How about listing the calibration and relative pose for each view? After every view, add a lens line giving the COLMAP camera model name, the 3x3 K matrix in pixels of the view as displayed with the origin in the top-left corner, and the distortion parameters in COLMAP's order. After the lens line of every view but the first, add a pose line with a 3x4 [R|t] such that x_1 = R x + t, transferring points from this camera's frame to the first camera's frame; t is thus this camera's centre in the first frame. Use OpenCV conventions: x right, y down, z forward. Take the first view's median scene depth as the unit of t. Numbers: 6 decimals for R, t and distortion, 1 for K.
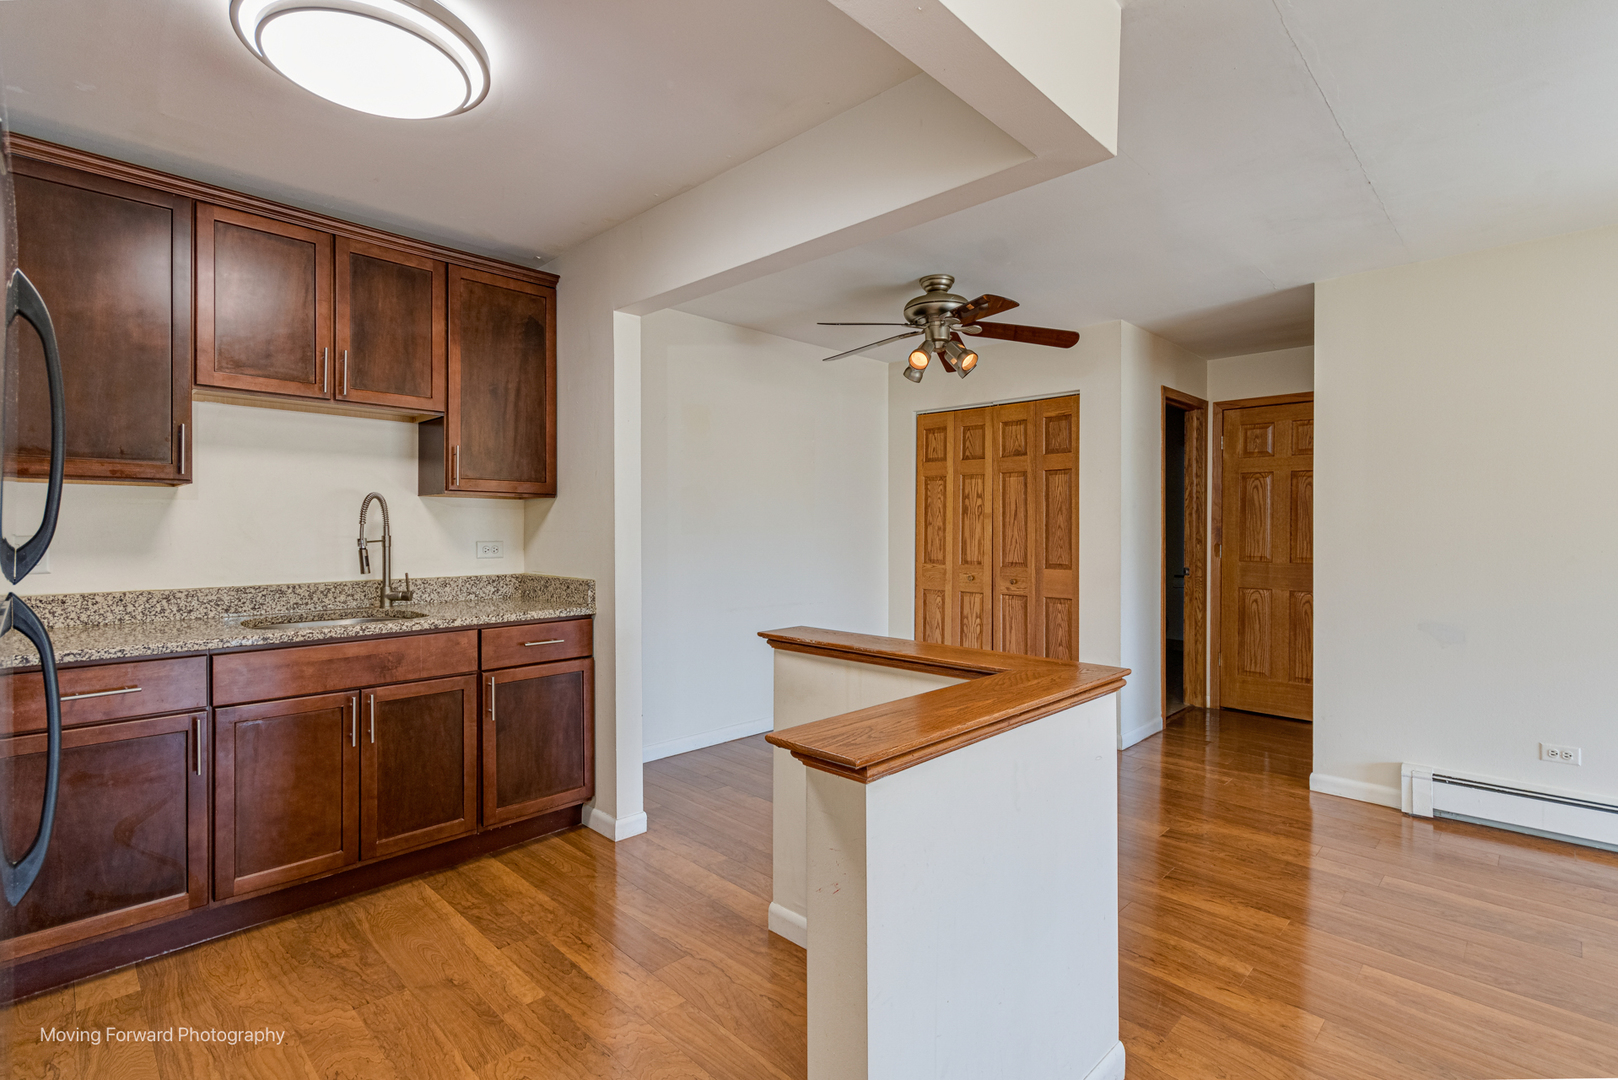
lens RADIAL K [[751.7, 0, 817.3], [0, 751.7, 530.5], [0, 0, 1]] dist [0.001469, 0.001243]
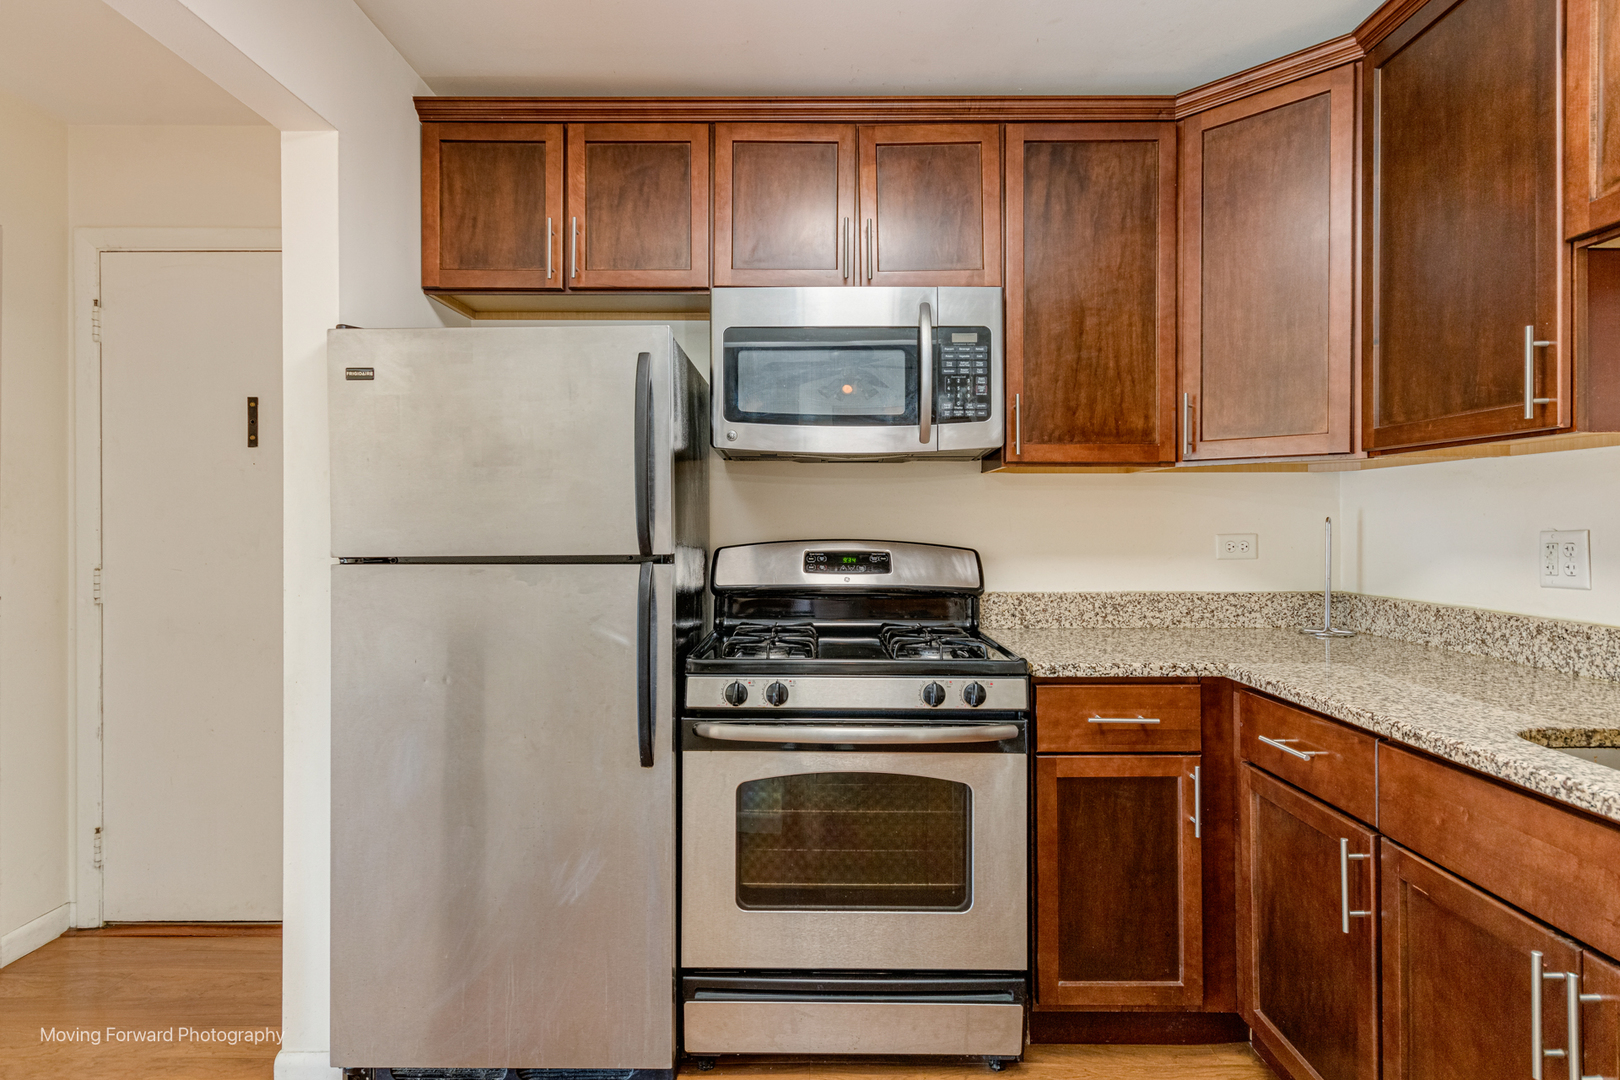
lens RADIAL K [[863.9, 0, 810.2], [0, 863.9, 523.3], [0, 0, 1]] dist [0.006175, -0.000406]
pose [[-0.720666, -0.000138, -0.693282, -0.025155], [-0.000665, 1.000000, 0.000493, 0.000450], [0.693282, 0.000816, -0.720666, 0.791233]]
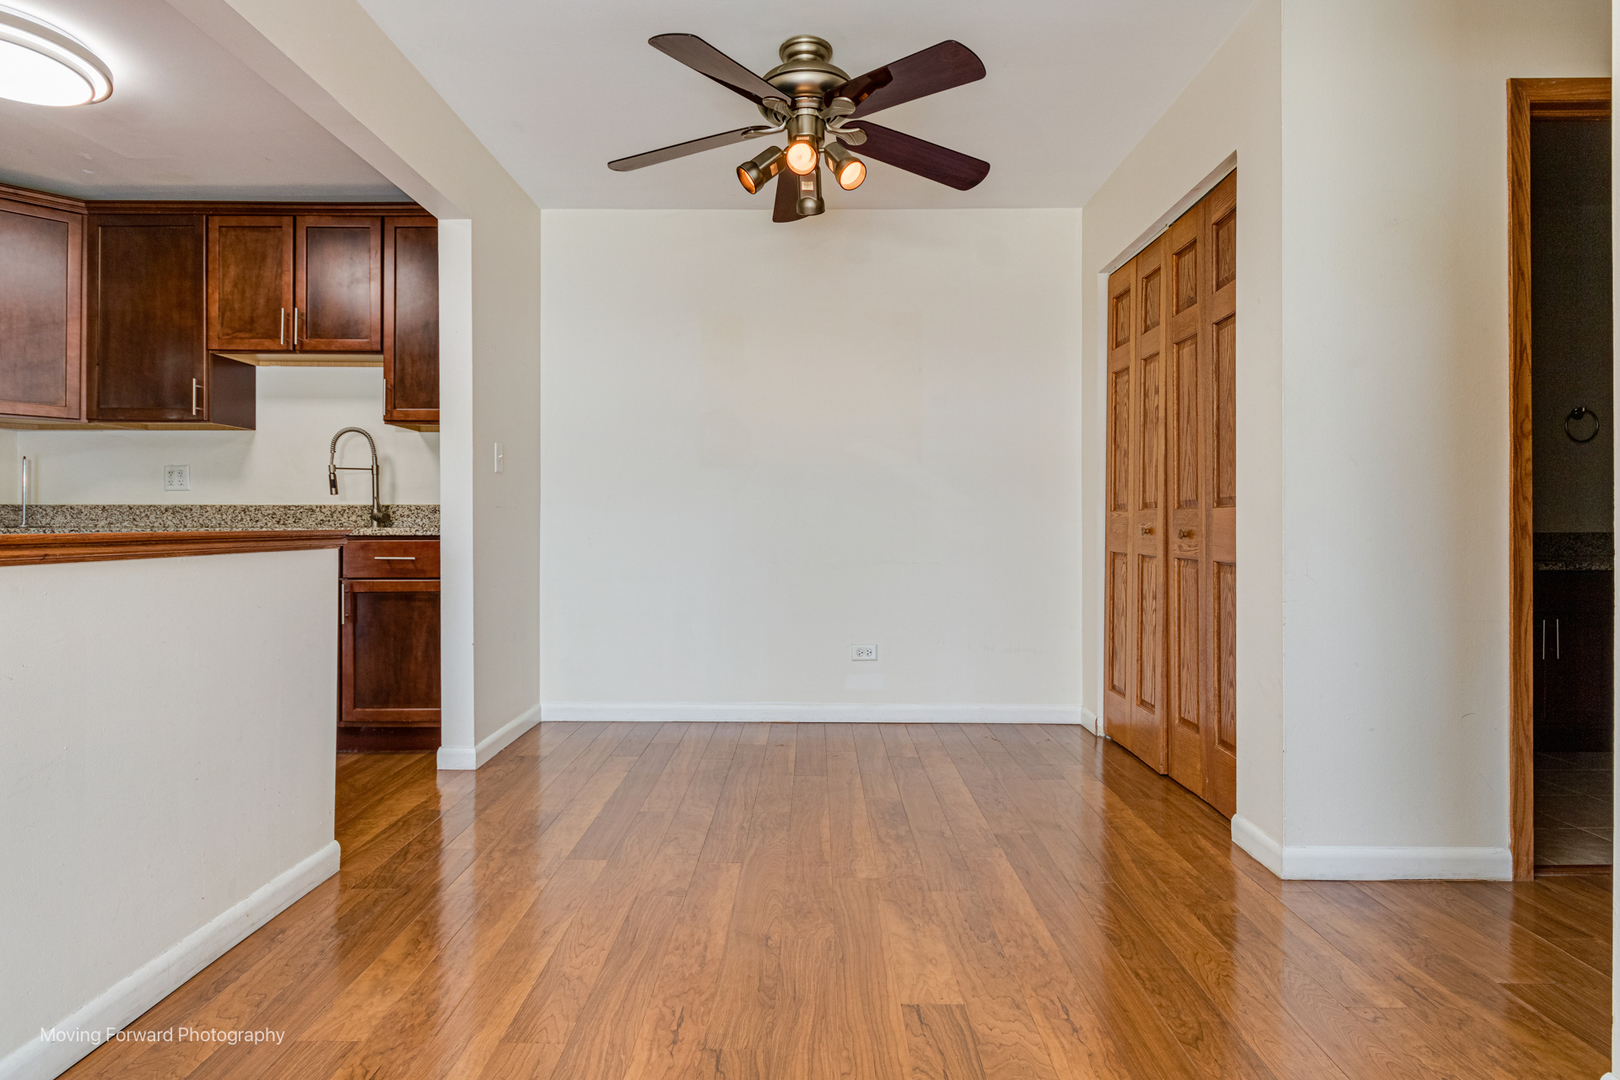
lens RADIAL K [[836.7, 0, 808.9], [0, 836.7, 525.0], [0, 0, 1]] dist [-0.002318, 0.000627]
pose [[0.692784, 0.000851, -0.721145, 0.759253], [-0.001996, 0.999998, -0.000737, 0.091392], [0.721143, 0.001950, 0.692784, 0.544482]]
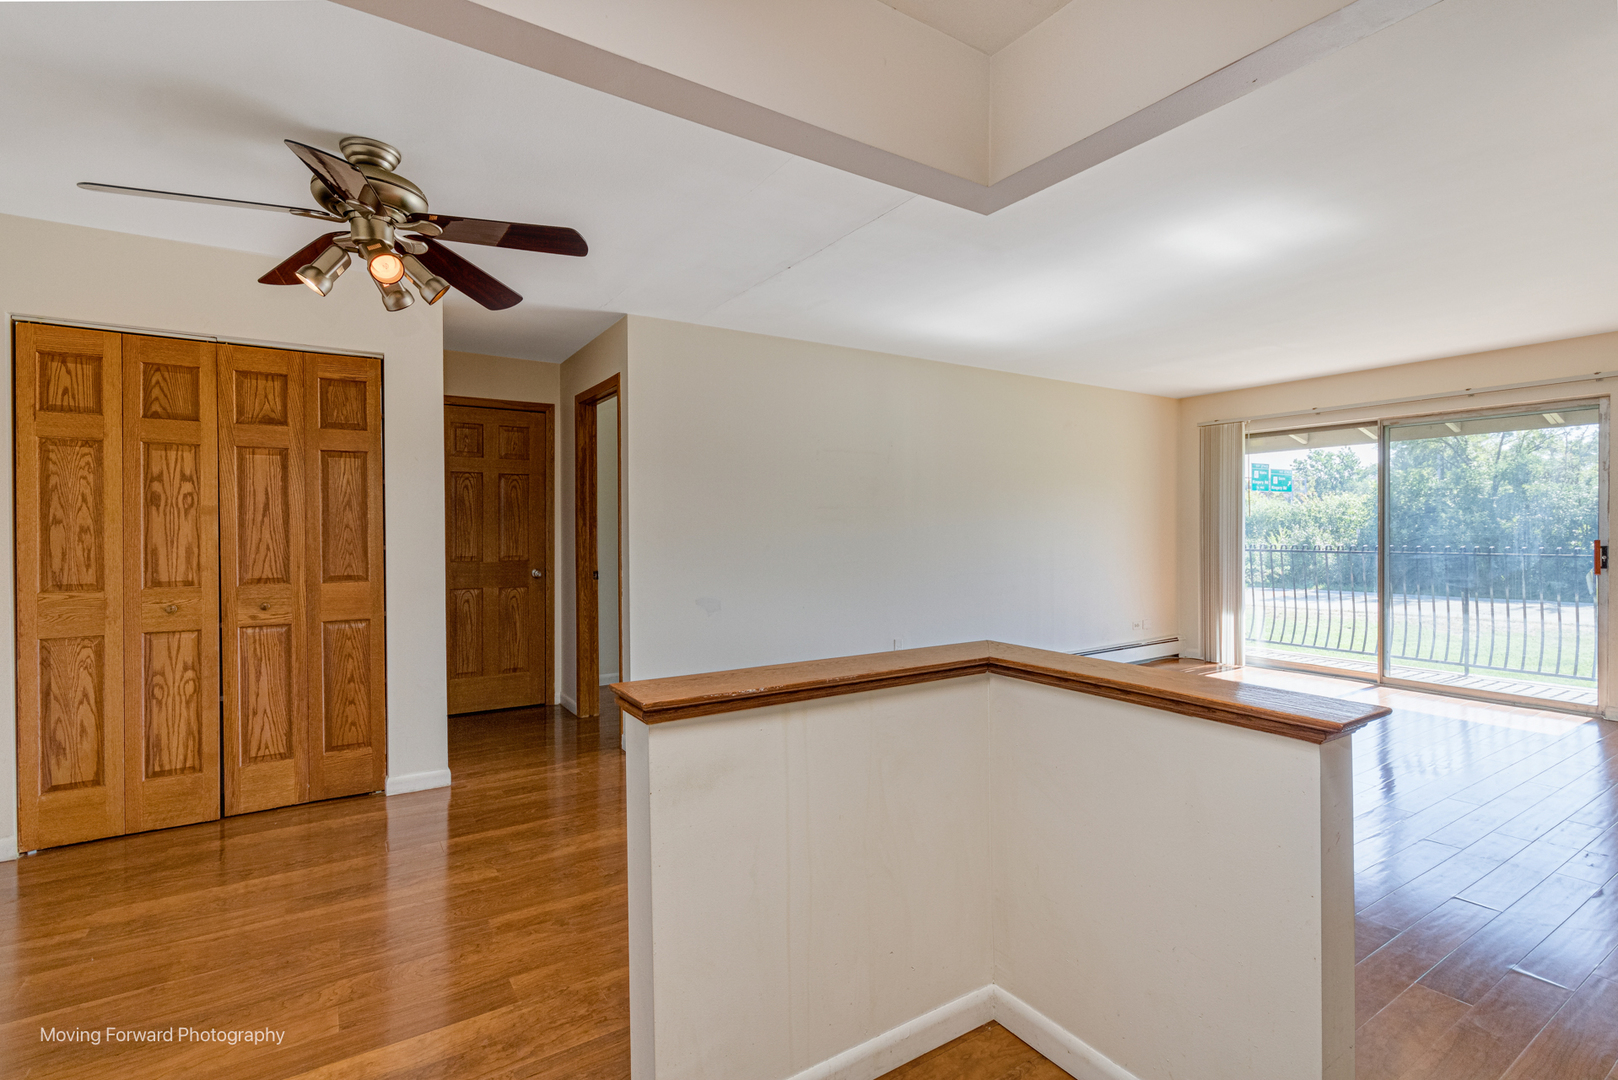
lens RADIAL K [[751.7, 0, 811.6], [0, 751.7, 538.8], [0, 0, 1]] dist [0.001469, 0.001243]
pose [[0.219844, -0.017306, 0.975381, -0.444794], [0.006861, 0.999845, 0.016194, -0.002278], [-0.975511, 0.003132, 0.219929, 0.527100]]
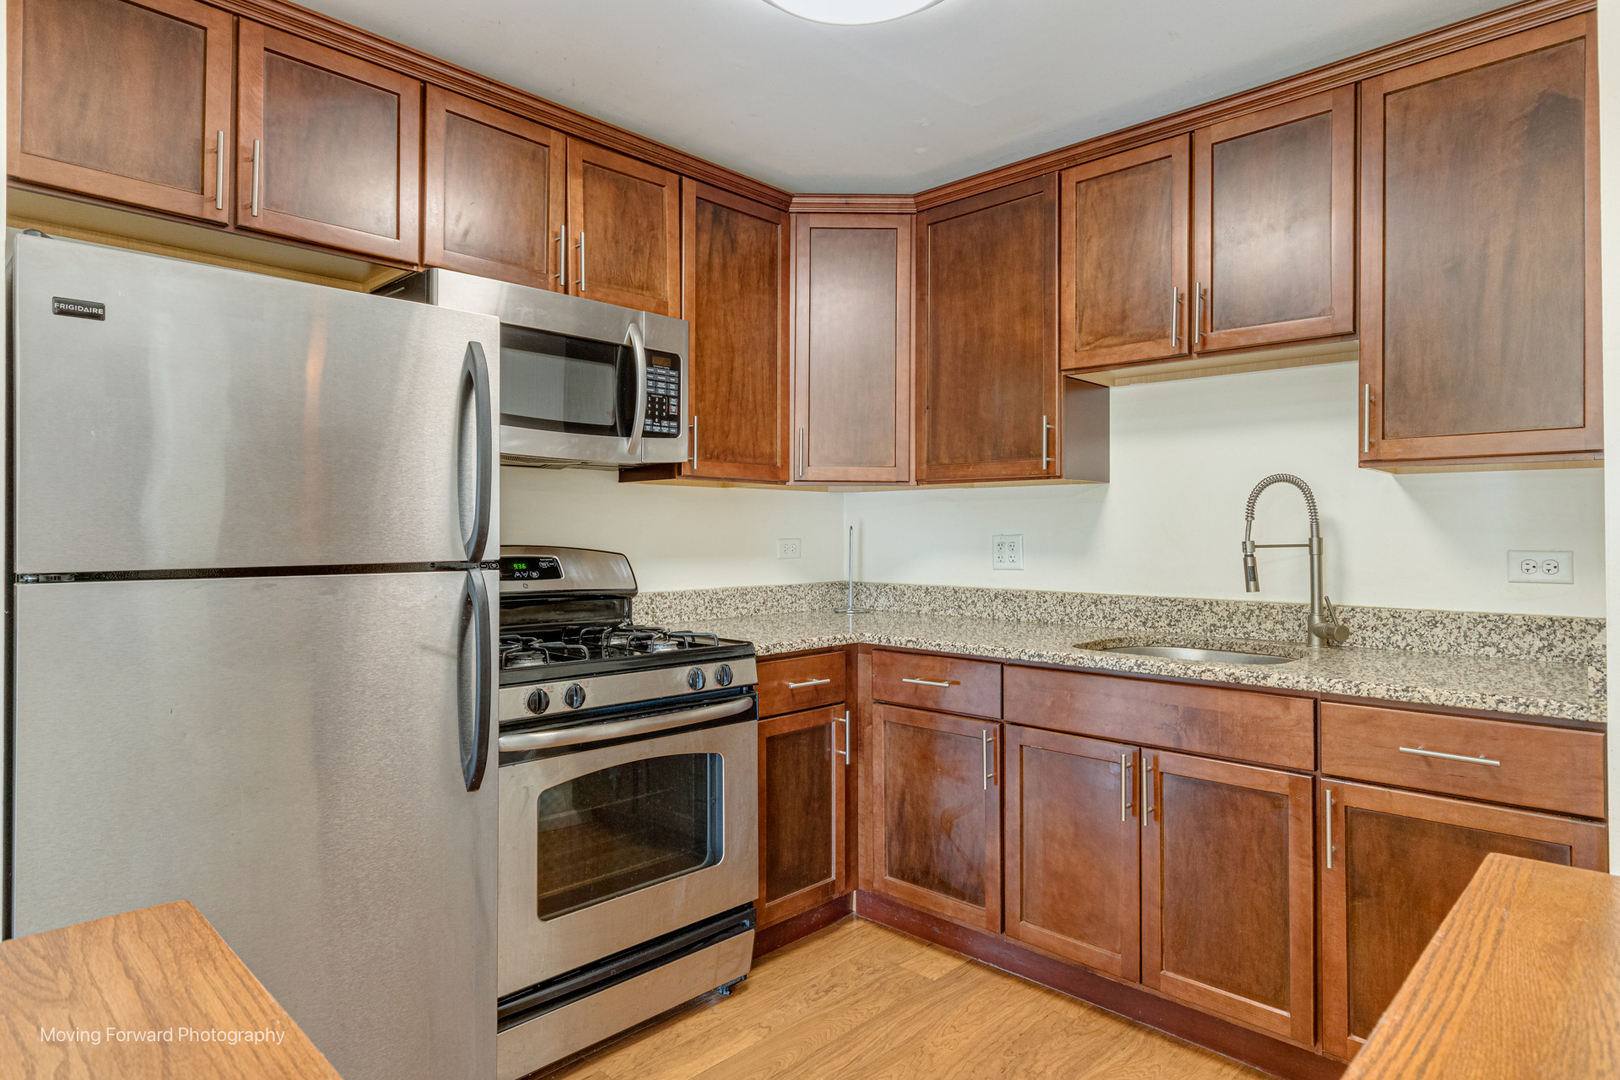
lens RADIAL K [[909.4, 0, 814.6], [0, 909.4, 527.6], [0, 0, 1]] dist [-0.001936, 0.003515]
pose [[0.002587, -0.006856, -0.999973, 0.206753], [-0.003296, 0.999971, -0.006864, 0.004568], [0.999991, 0.003313, 0.002565, 0.516253]]
